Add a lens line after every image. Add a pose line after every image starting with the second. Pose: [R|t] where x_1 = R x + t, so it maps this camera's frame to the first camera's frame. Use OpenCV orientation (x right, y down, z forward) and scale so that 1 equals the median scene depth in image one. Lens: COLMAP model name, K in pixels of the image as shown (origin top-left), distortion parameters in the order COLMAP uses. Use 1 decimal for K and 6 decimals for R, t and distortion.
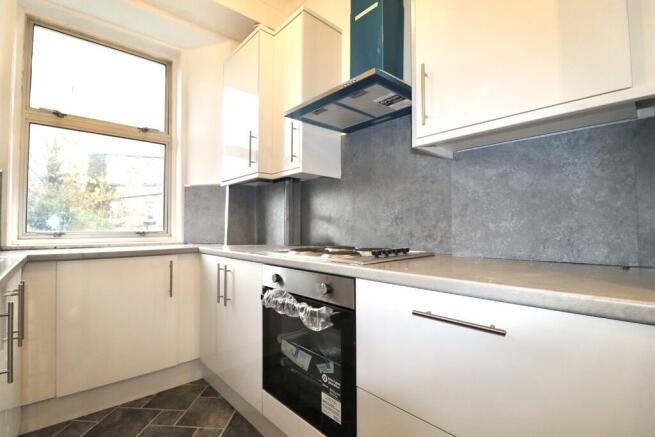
lens RADIAL K [[315.4, 0, 327.5], [0, 315.4, 218.5], [0, 0, 1]] dist [-0.000907, -0.000318]
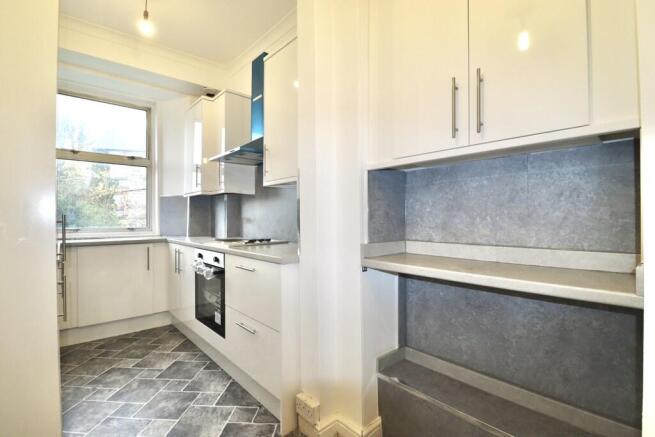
lens RADIAL K [[314.2, 0, 327.5], [0, 314.2, 218.5], [0, 0, 1]] dist [-0.000169, 0.000034]
pose [[0.999967, 0.000185, -0.008088, 0.342356], [0.000037, 0.999623, 0.027473, -0.042212], [0.008090, -0.027472, 0.999590, -0.461206]]
